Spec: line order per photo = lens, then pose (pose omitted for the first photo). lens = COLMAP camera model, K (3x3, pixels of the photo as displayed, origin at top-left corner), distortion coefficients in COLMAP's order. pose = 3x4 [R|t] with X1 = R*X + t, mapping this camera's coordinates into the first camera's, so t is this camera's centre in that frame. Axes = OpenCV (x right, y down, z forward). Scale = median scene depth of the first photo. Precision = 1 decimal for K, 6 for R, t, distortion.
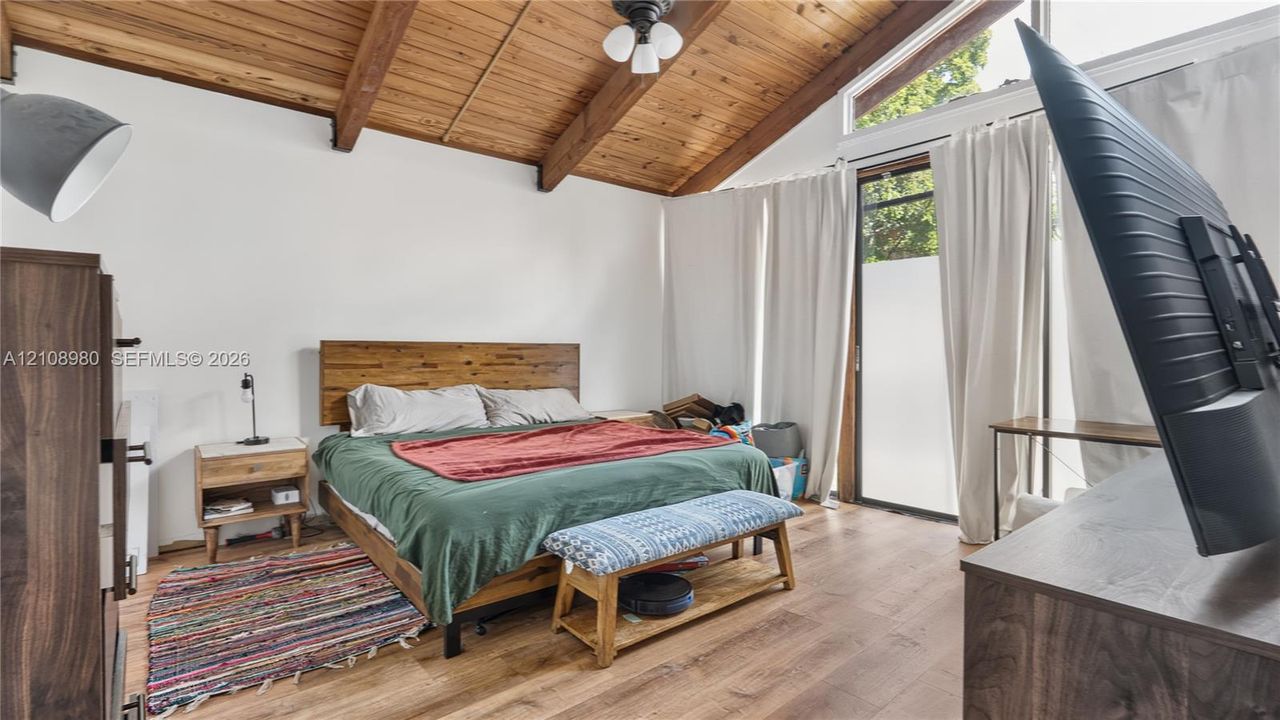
lens RADIAL K [[602.6, 0, 647.9], [0, 602.6, 349.7], [0, 0, 1]] dist [-0.003130, -0.000356]
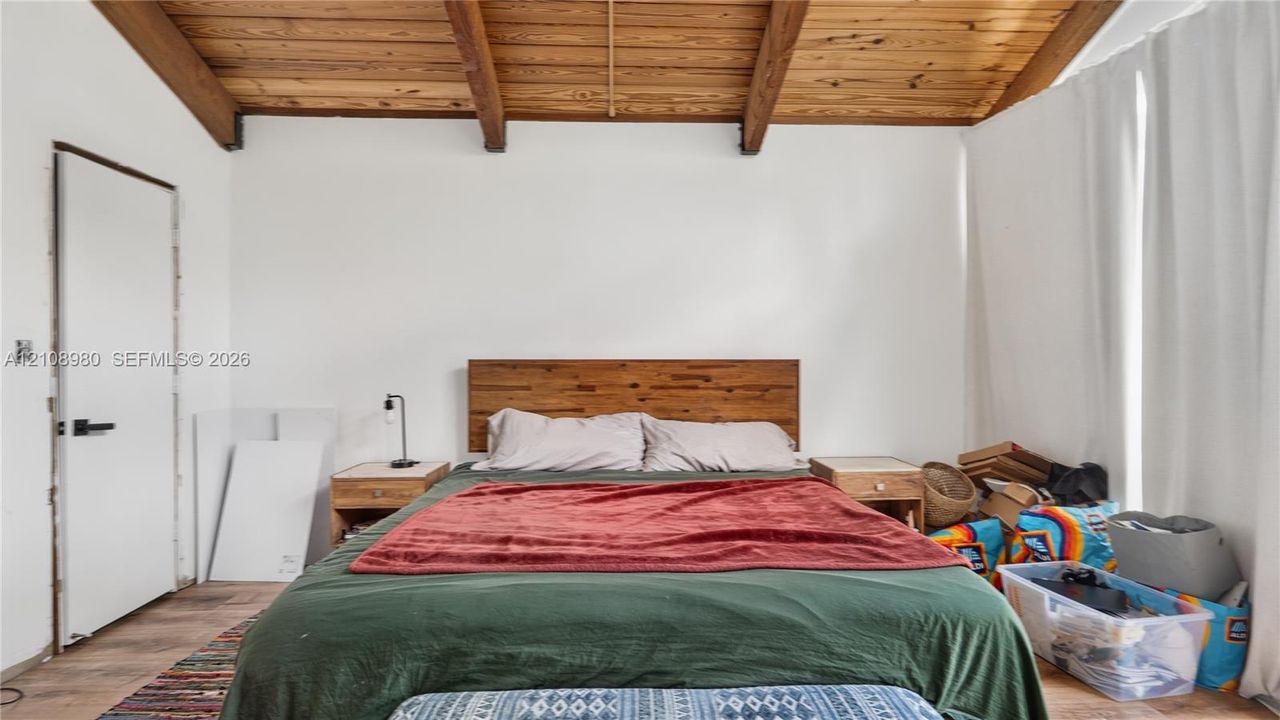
lens RADIAL K [[599.2, 0, 640.0], [0, 599.2, 360.0], [0, 0, 1]] dist [-0.003607, -0.000620]
pose [[0.777310, -0.010285, -0.629033, 0.213296], [0.005110, 0.999937, -0.010035, -0.003764], [0.629096, 0.004586, 0.777314, 0.402563]]
